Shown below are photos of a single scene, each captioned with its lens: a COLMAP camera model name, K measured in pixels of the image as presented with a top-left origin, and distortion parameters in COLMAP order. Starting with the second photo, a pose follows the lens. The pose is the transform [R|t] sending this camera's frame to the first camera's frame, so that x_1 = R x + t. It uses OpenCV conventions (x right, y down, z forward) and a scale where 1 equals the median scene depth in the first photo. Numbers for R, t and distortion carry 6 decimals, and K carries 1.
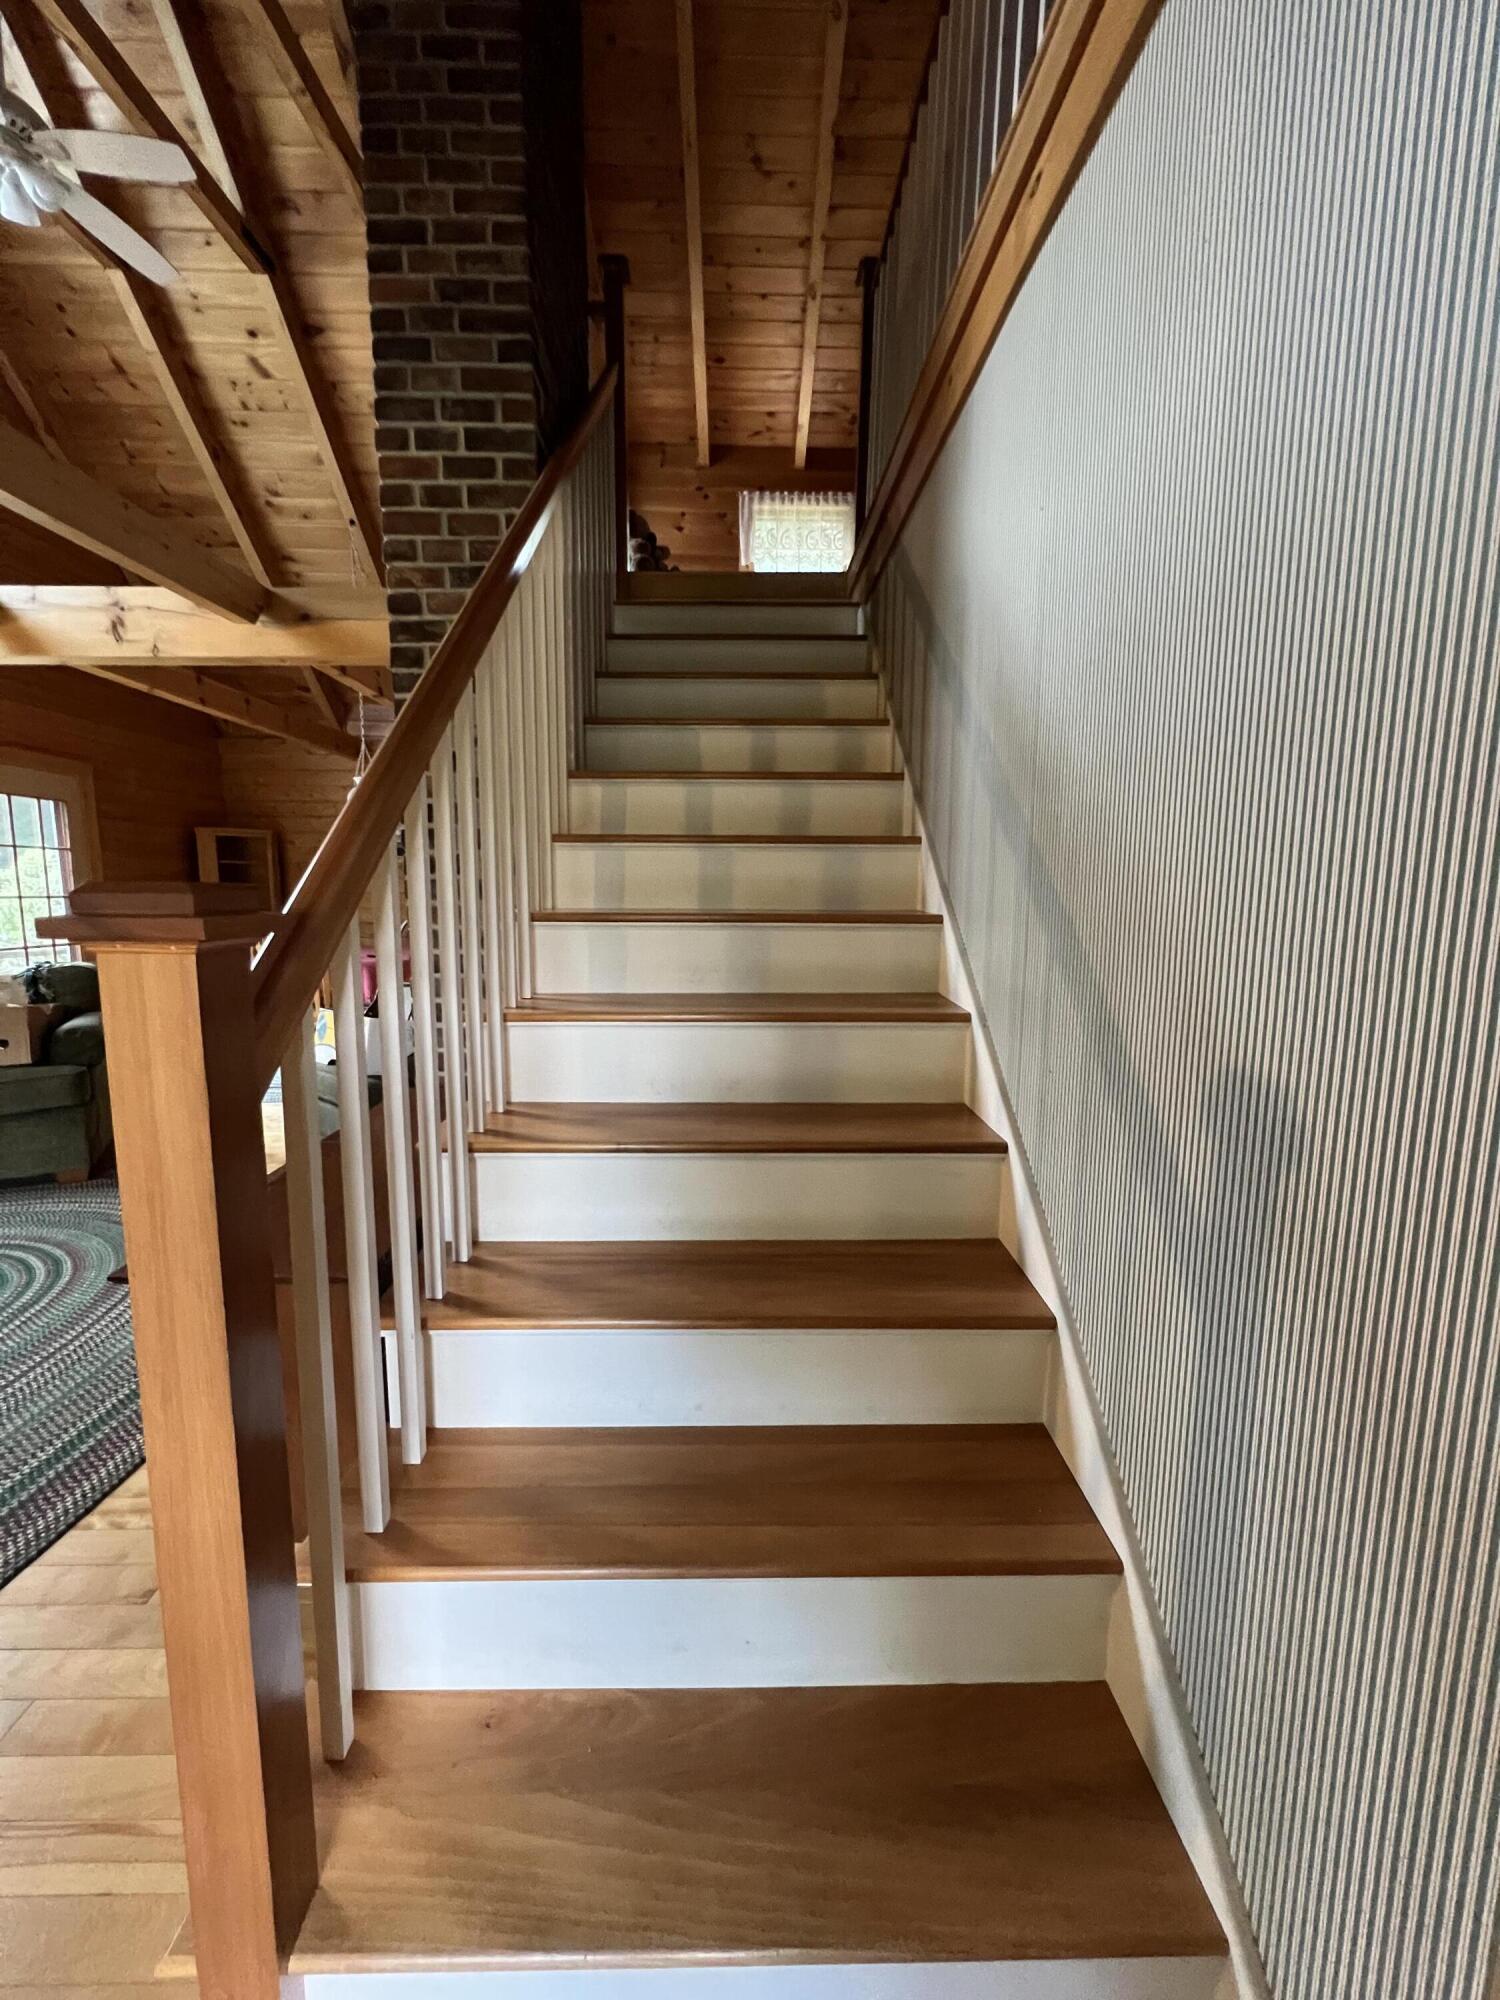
lens RADIAL K [[797.0, 0, 750.1], [0, 797.0, 1007.8], [0, 0, 1]] dist [-0.011380, 0.000276]
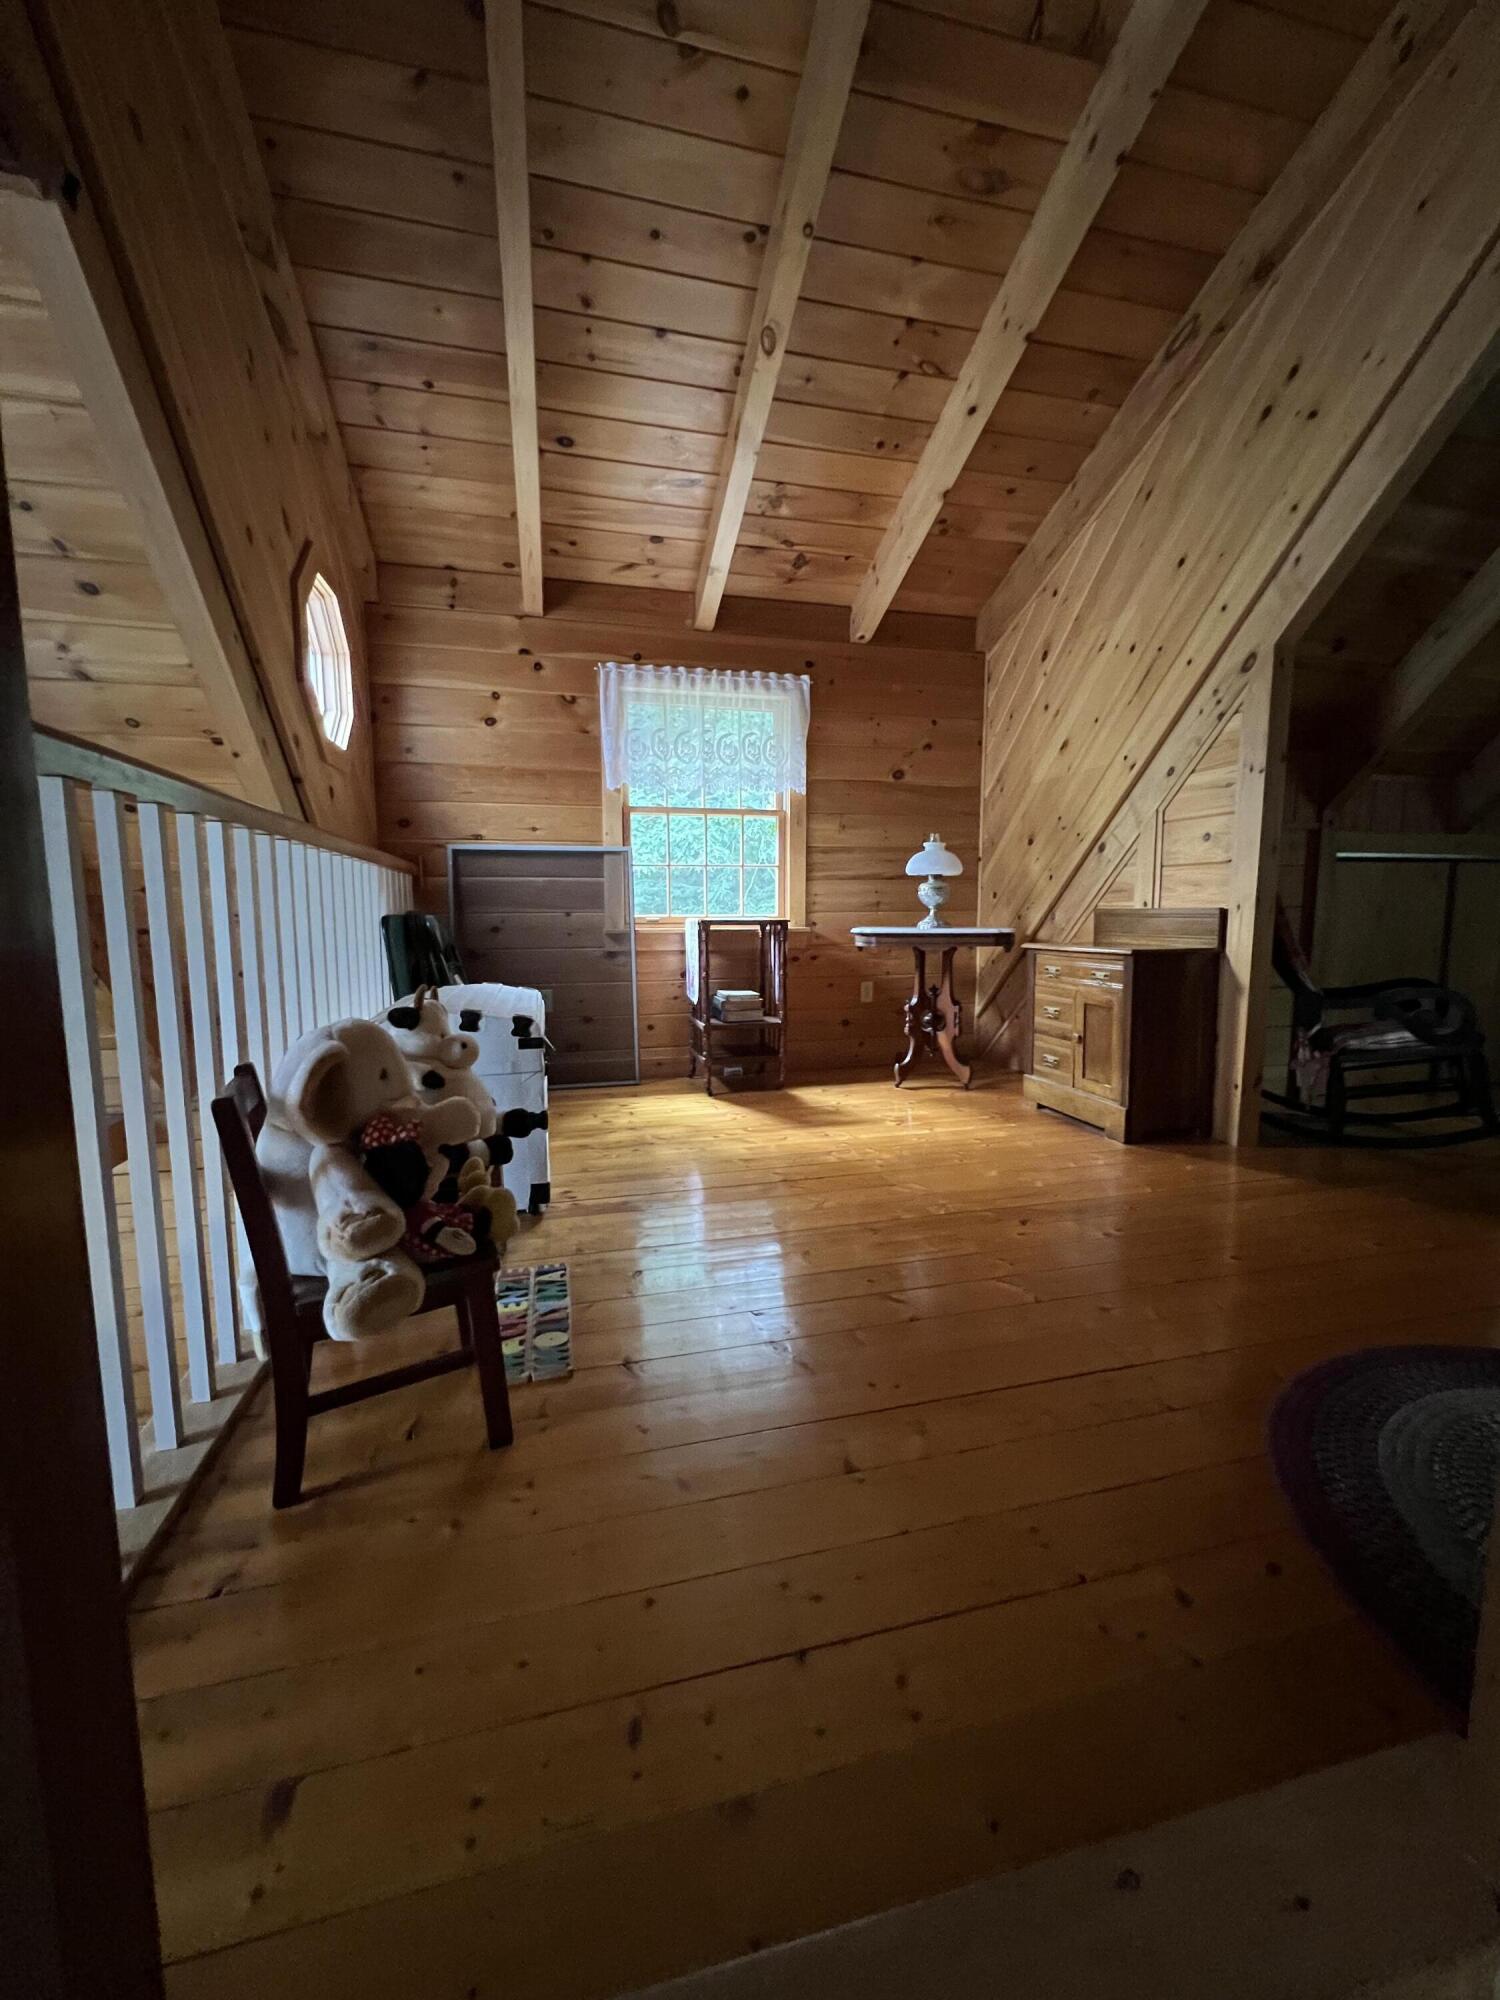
lens RADIAL K [[797.0, 0, 753.5], [0, 797.0, 991.3], [0, 0, 1]] dist [-0.011380, 0.000276]
pose [[0.973669, -0.036991, 0.224944, -0.044543], [0.046526, 0.998223, -0.037235, -0.411807], [-0.223167, 0.046720, 0.973660, 0.461513]]
